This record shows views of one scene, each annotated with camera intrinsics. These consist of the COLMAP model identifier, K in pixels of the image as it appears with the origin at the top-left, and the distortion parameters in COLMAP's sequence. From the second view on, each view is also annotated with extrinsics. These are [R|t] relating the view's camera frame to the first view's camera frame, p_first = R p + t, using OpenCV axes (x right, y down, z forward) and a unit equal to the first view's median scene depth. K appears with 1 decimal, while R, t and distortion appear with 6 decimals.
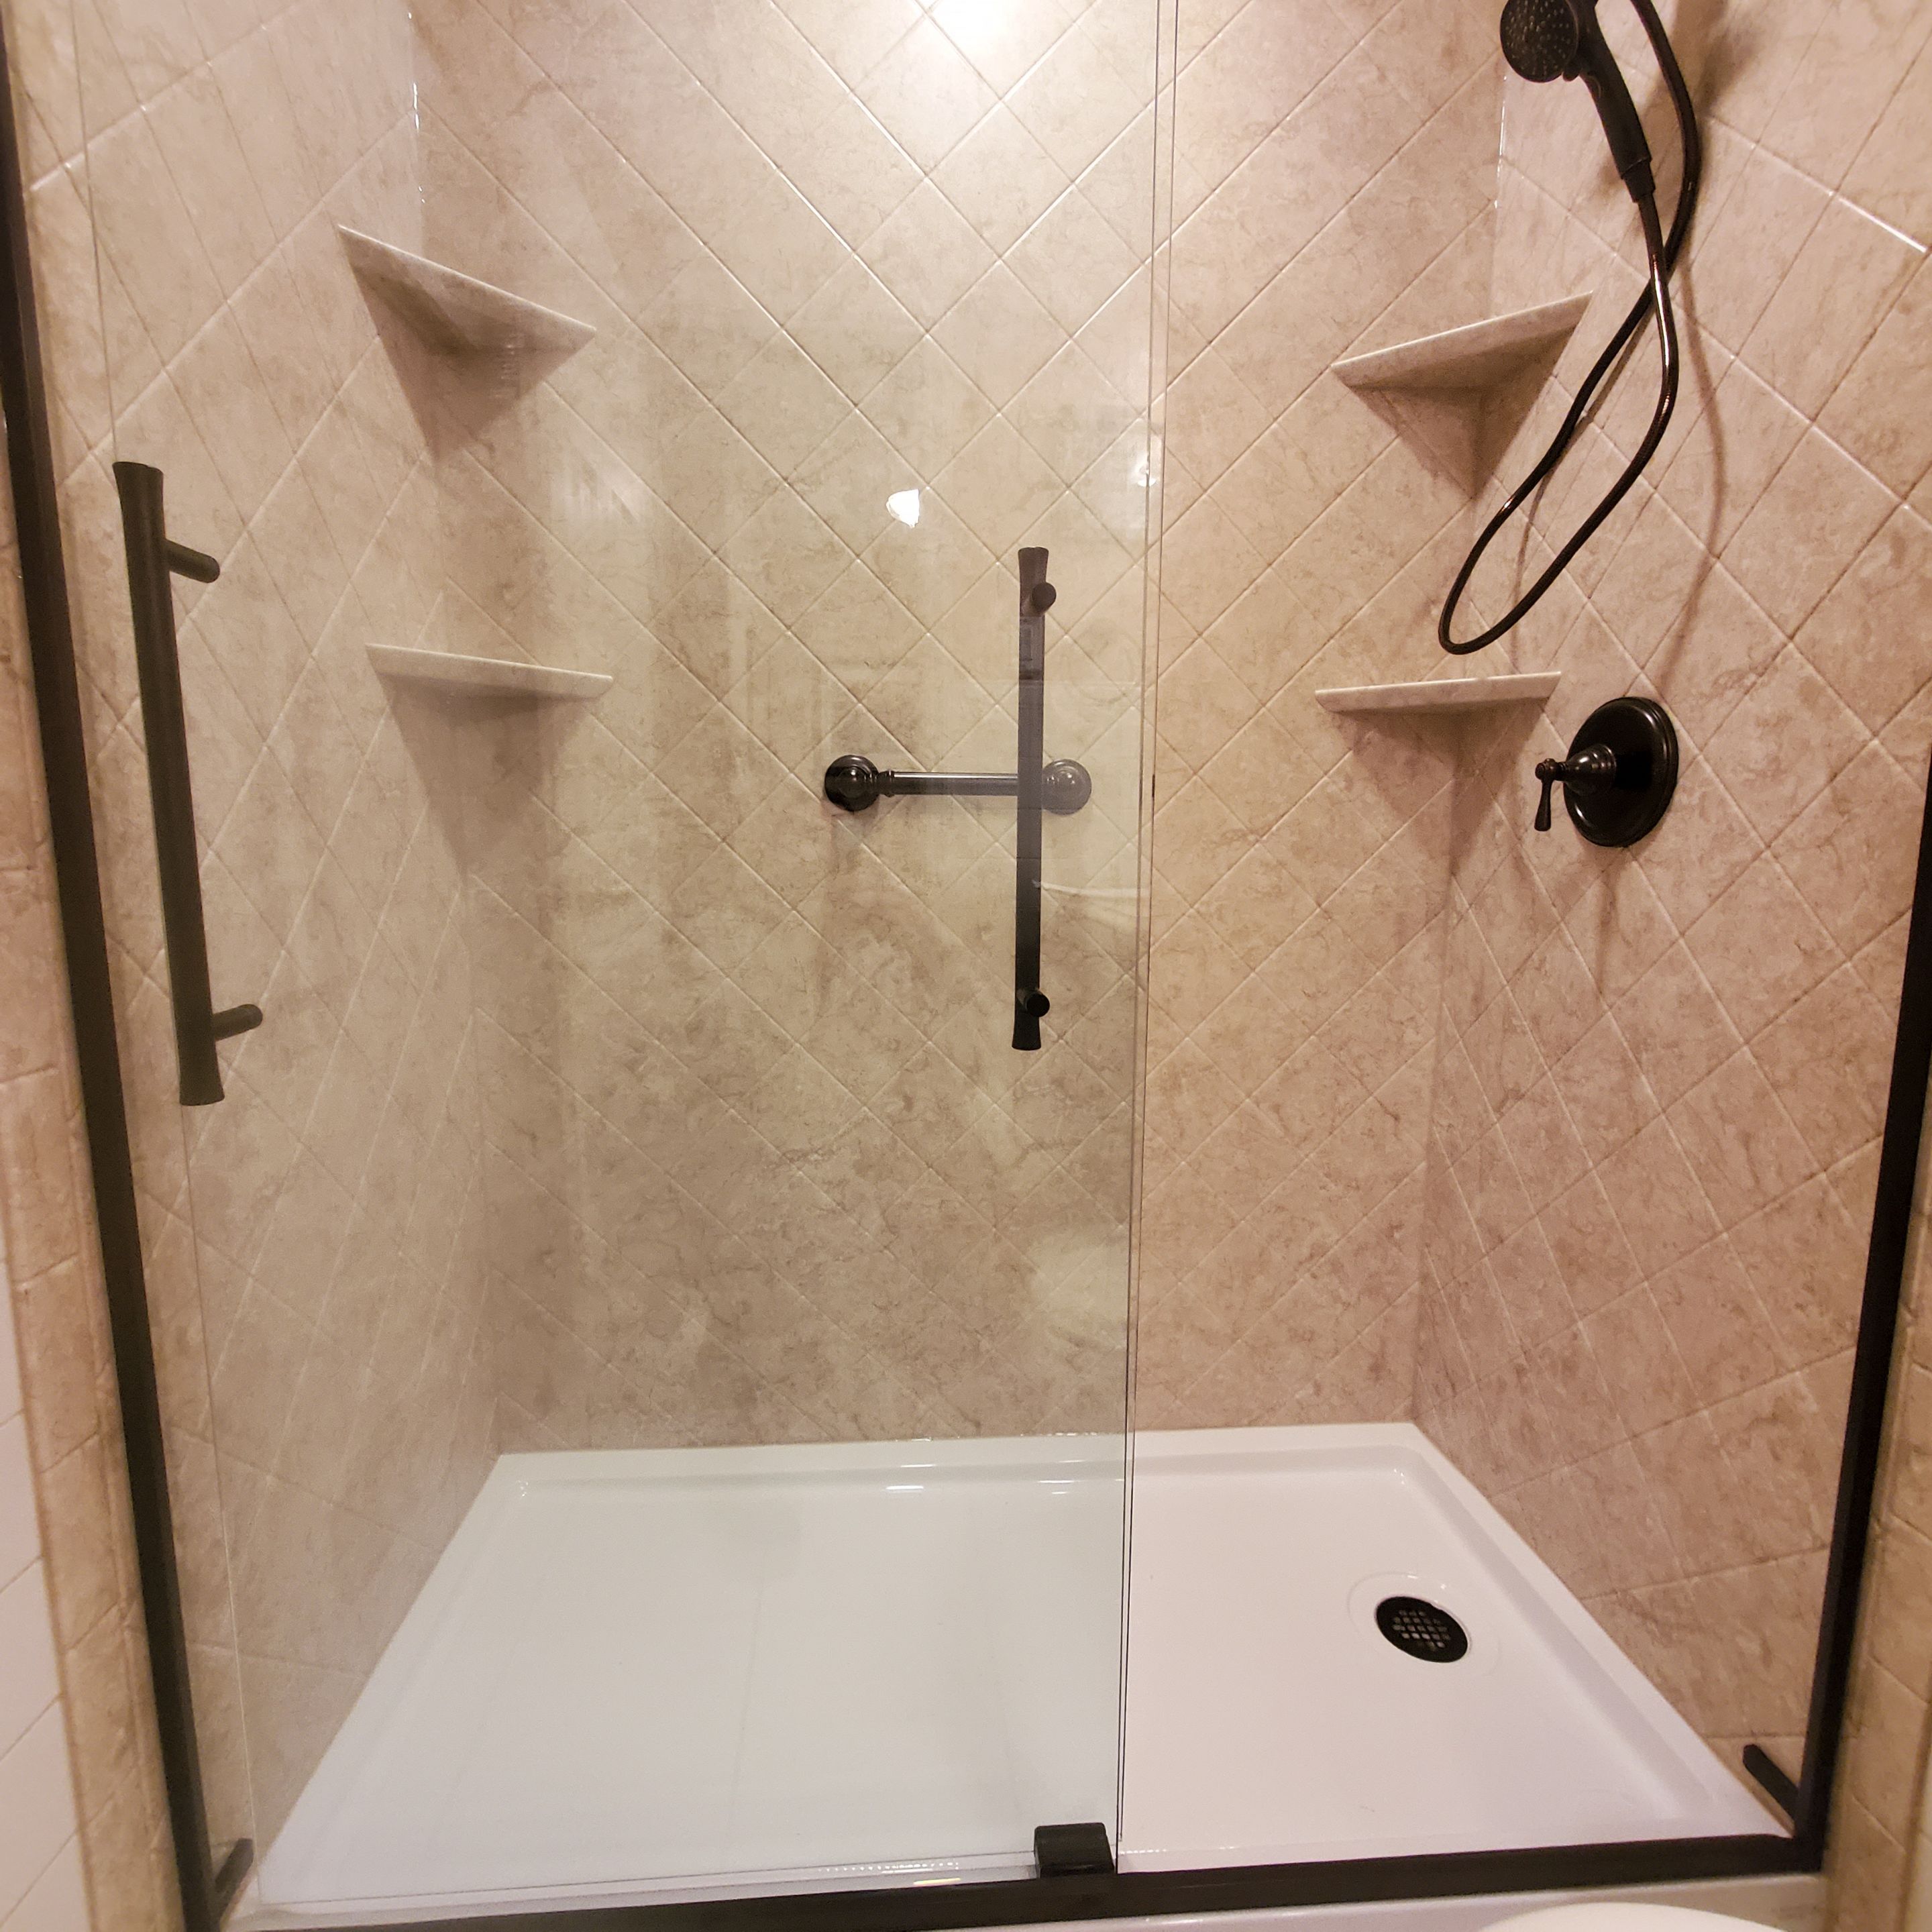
lens RADIAL K [[1022.4, 0, 954.6], [0, 1022.4, 963.3], [0, 0, 1]] dist [0.004387, -0.004072]
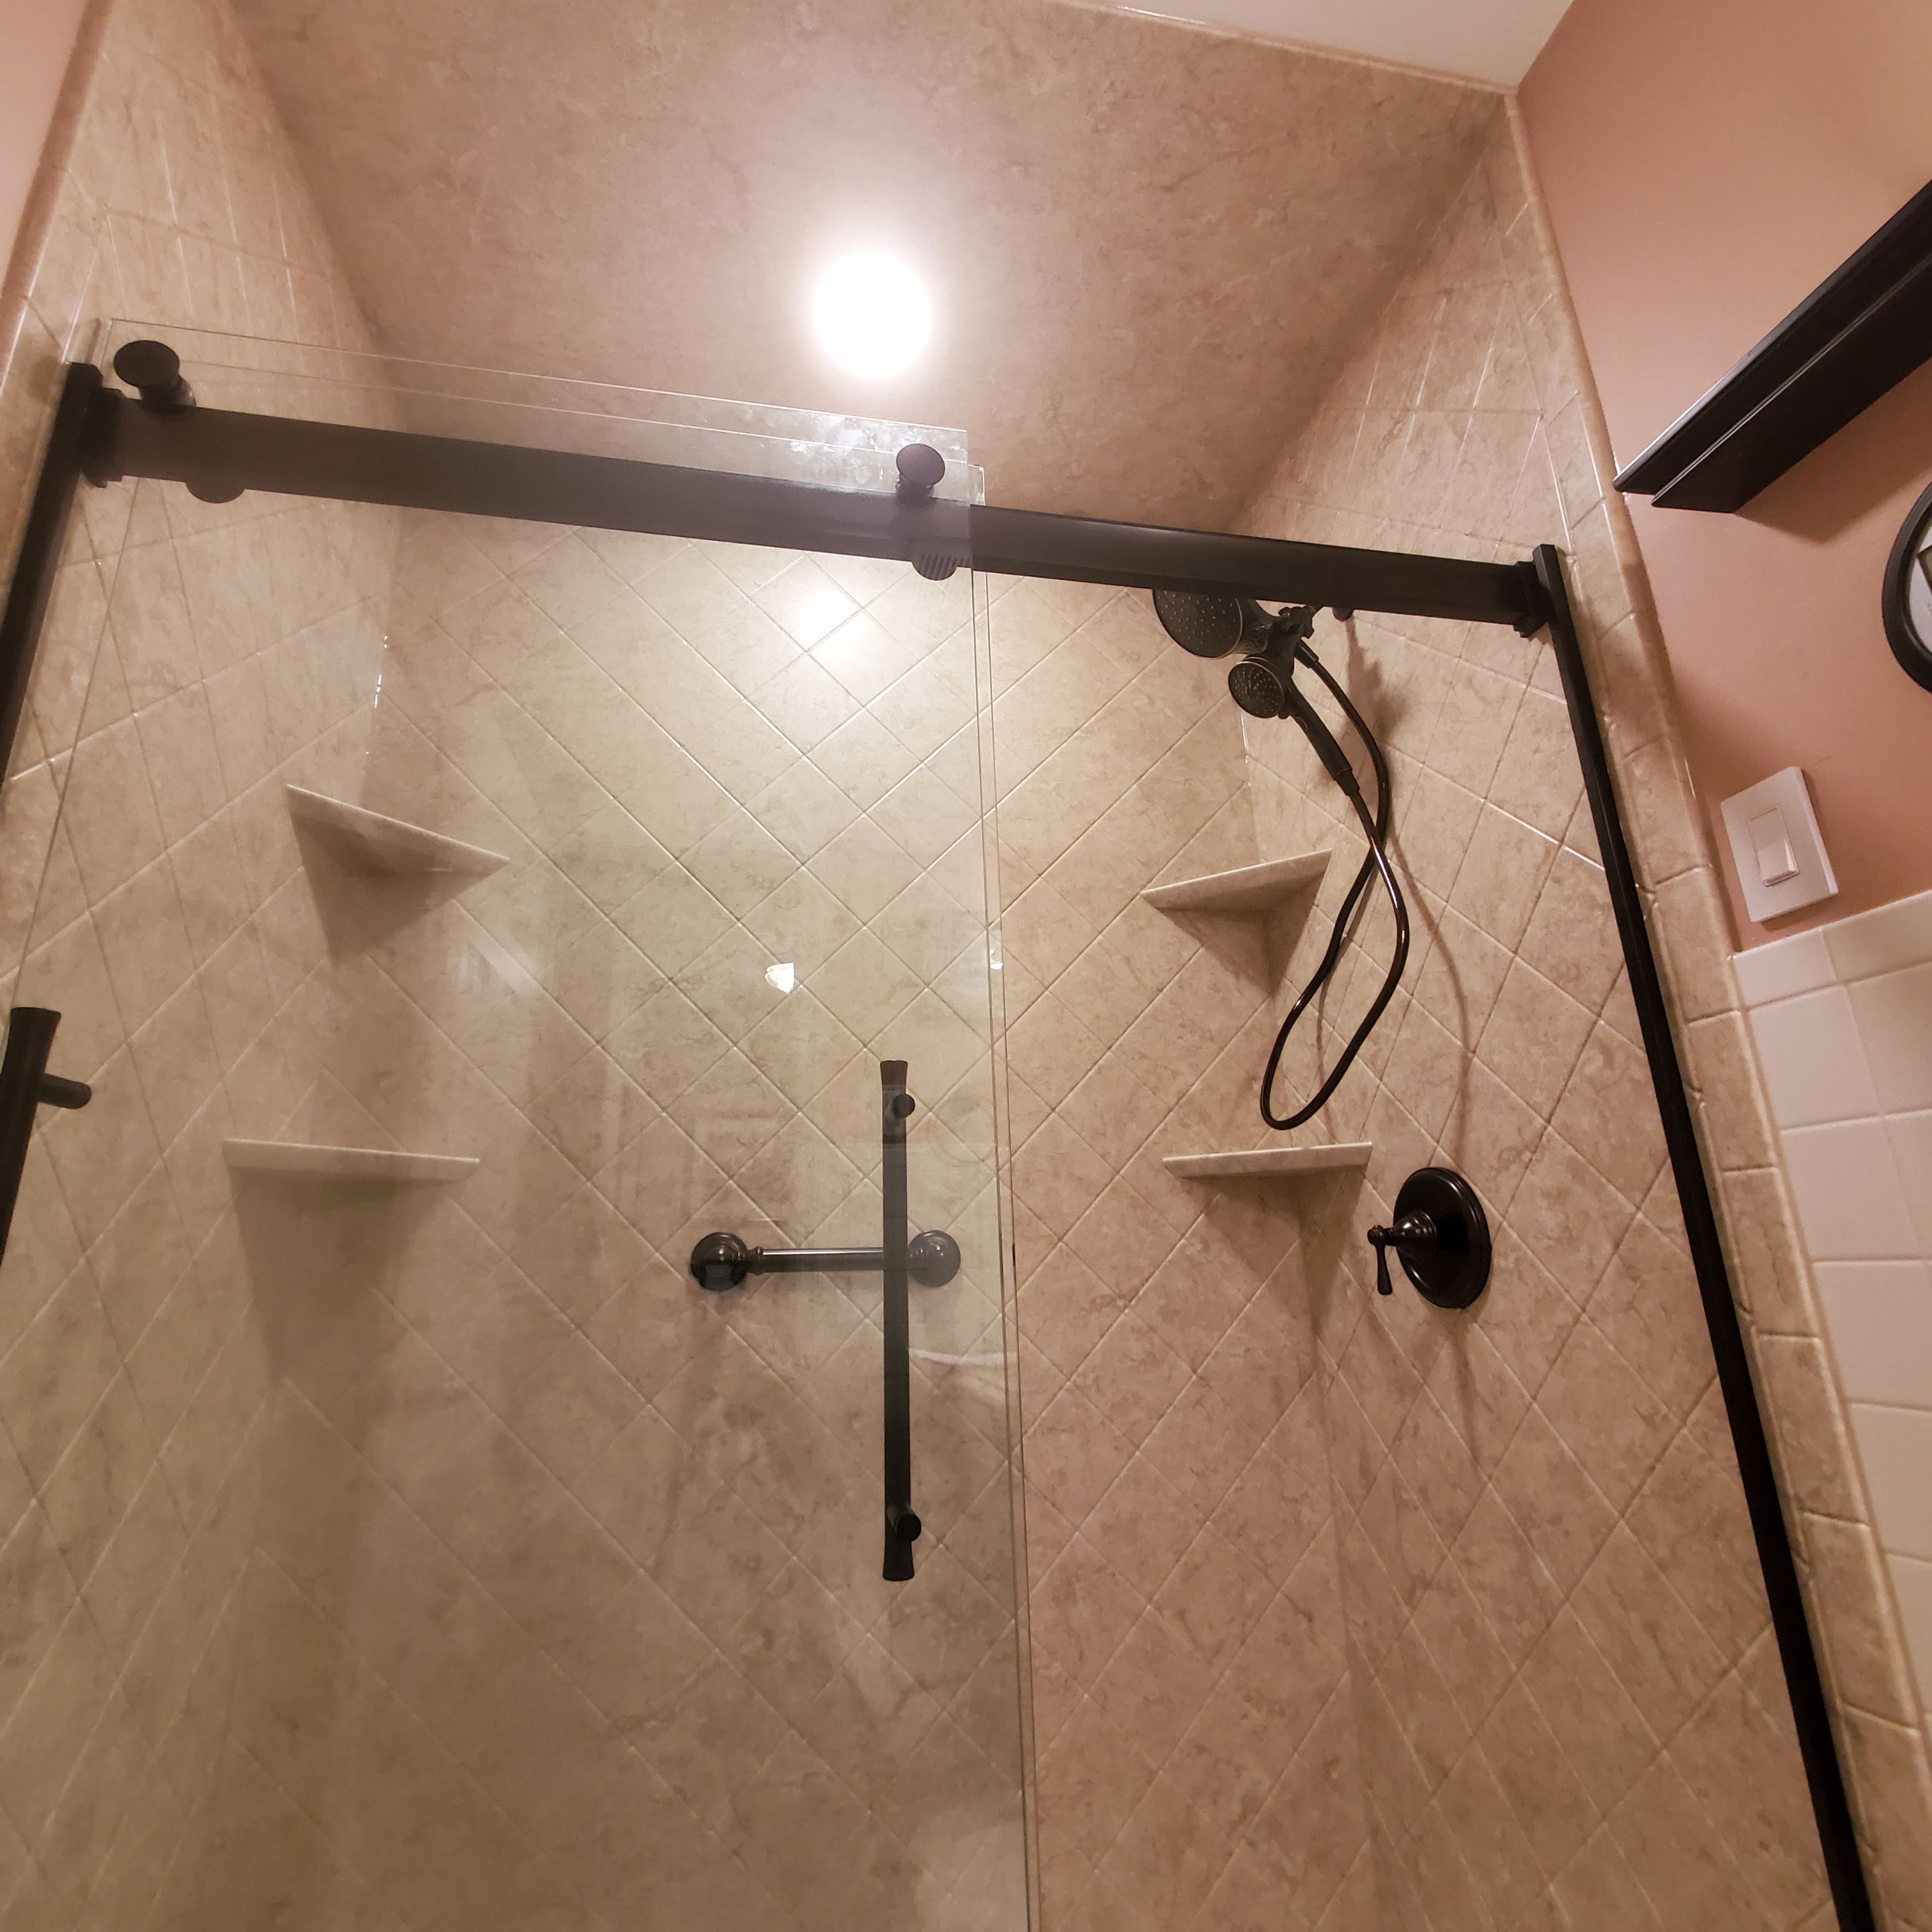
lens RADIAL K [[1022.4, 0, 954.6], [0, 1022.4, 963.3], [0, 0, 1]] dist [0.004387, -0.004072]
pose [[0.992599, 0.004735, 0.121342, 0.003835], [0.045281, 0.912740, -0.406023, -0.027956], [-0.112677, 0.408513, 0.905771, -0.035836]]
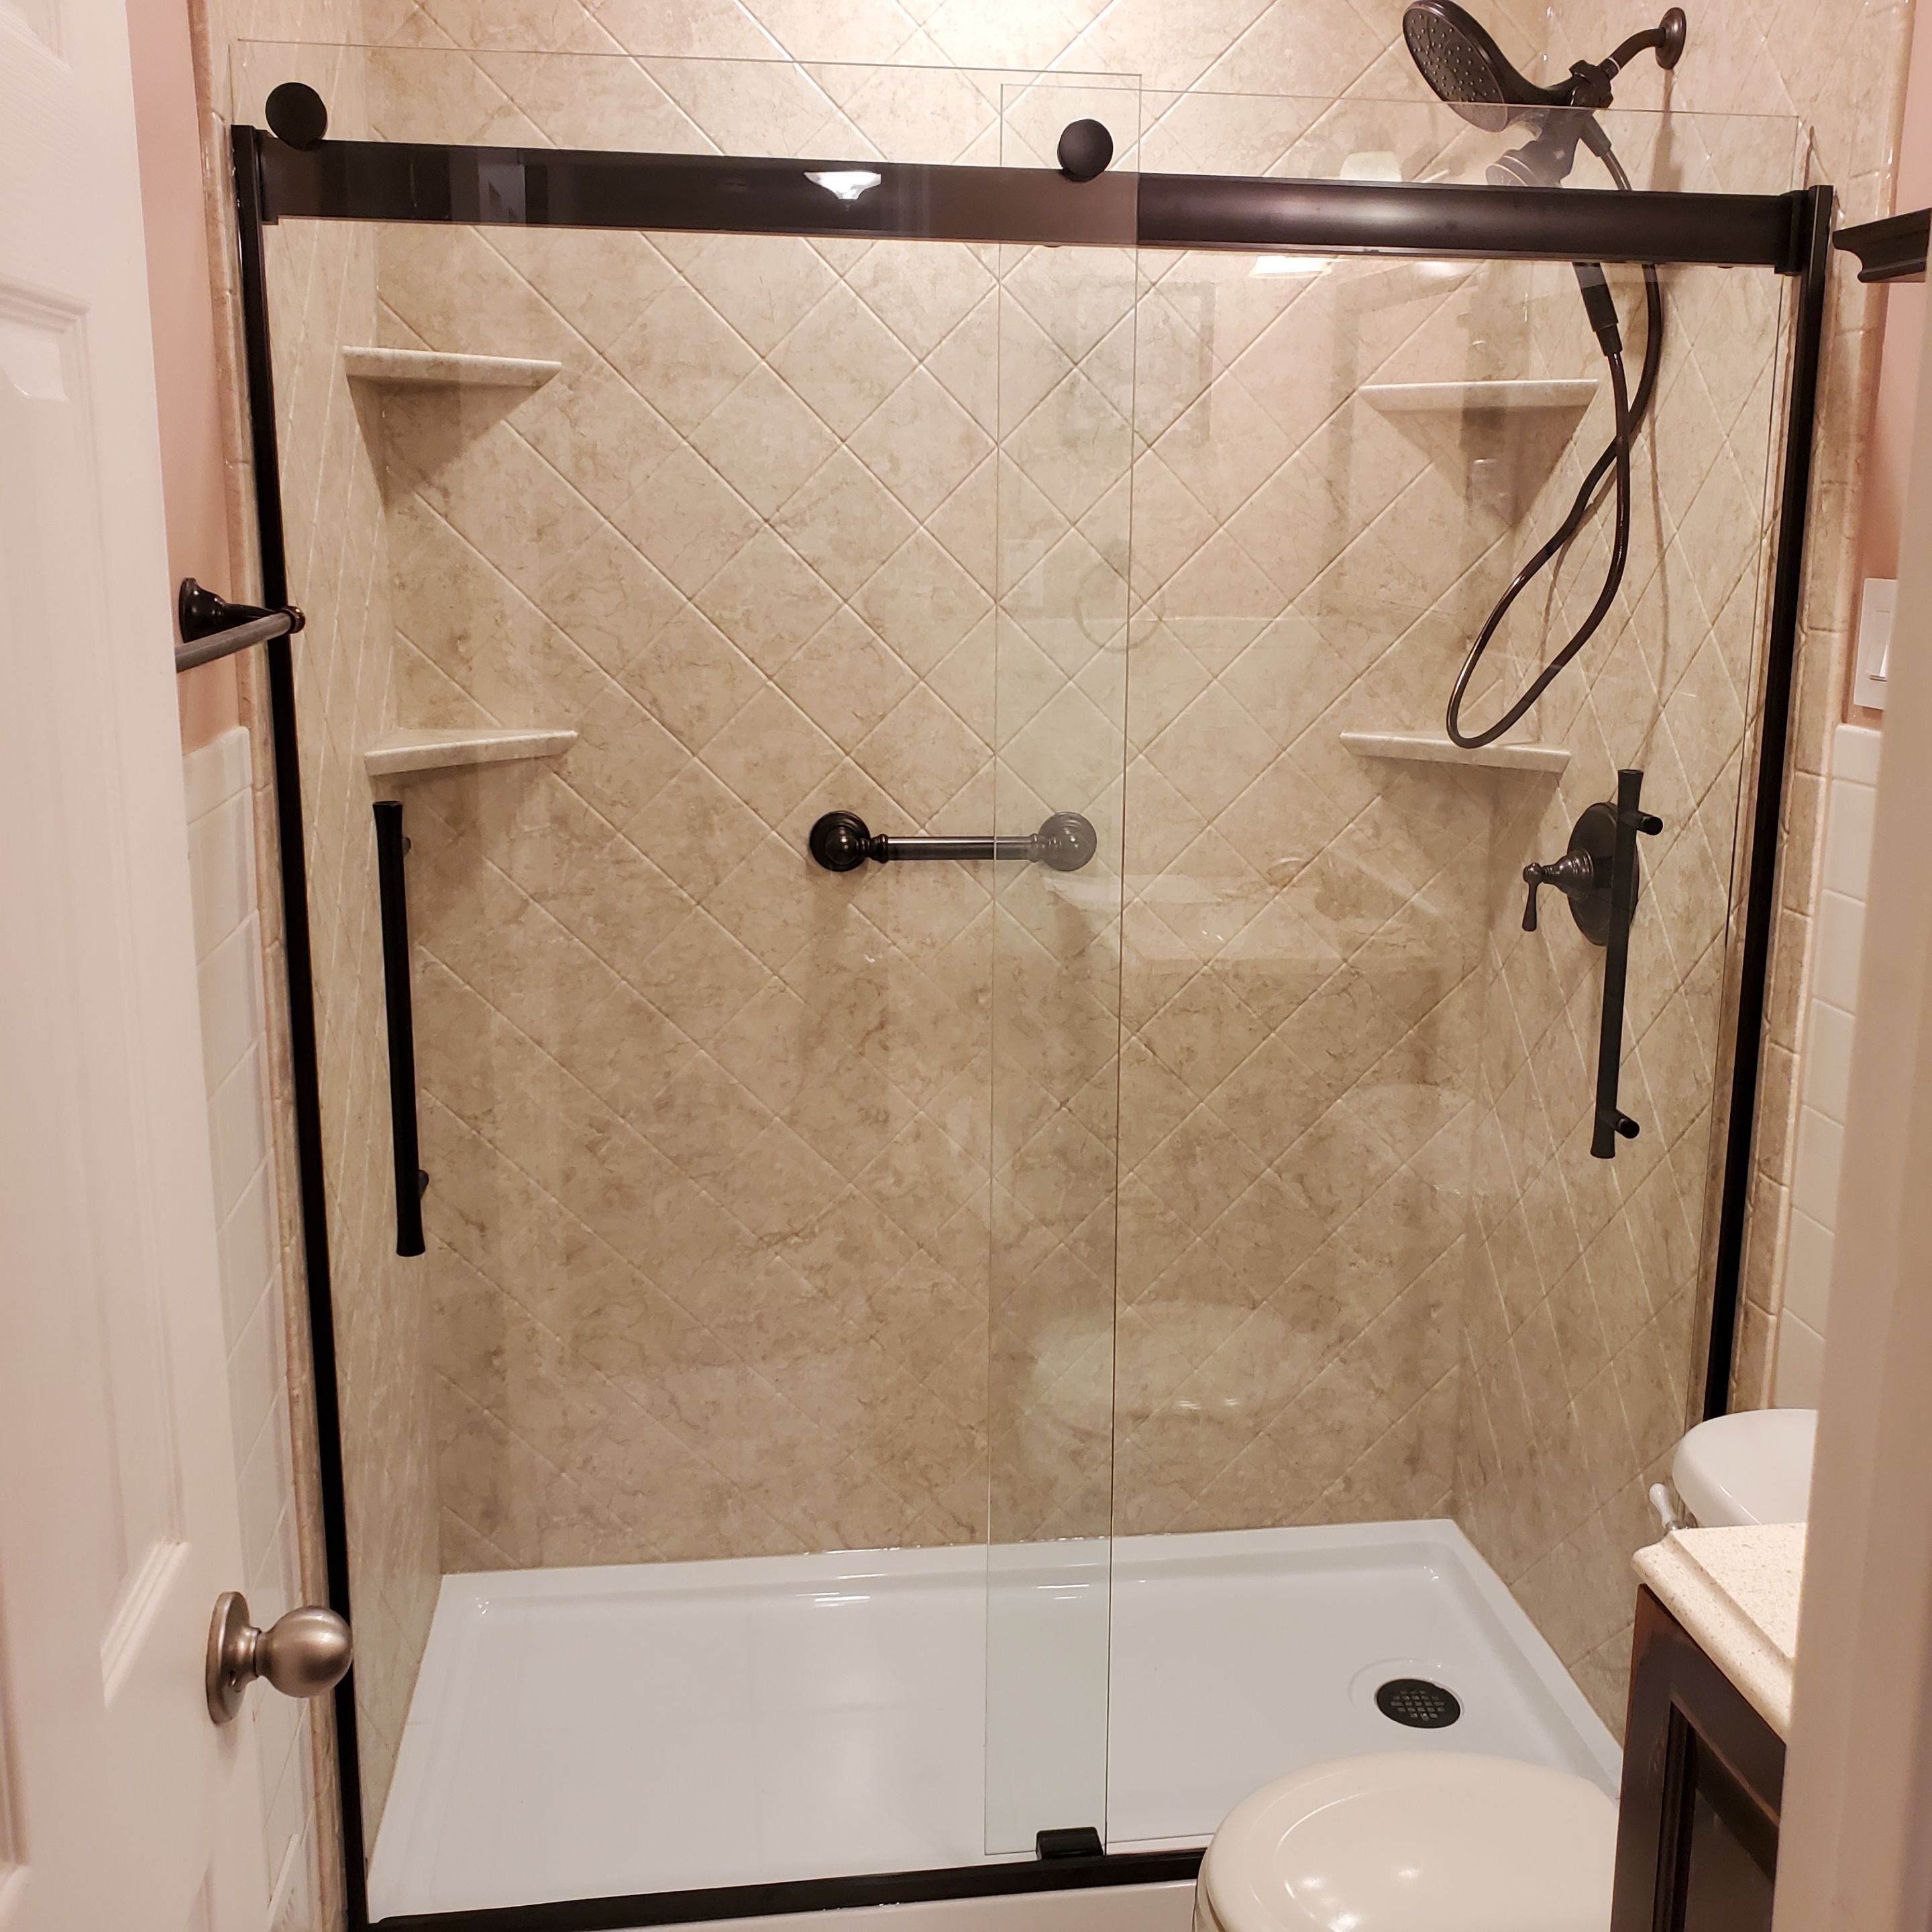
lens RADIAL K [[2009.9, 0, 1009.8], [0, 2009.9, 908.0], [0, 0, 1]] dist [0.274203, -0.952106]
pose [[0.997692, -0.004734, 0.067740, -0.071415], [-0.000189, 0.997370, 0.072480, -0.252708], [-0.067905, -0.072325, 0.995067, -0.841989]]
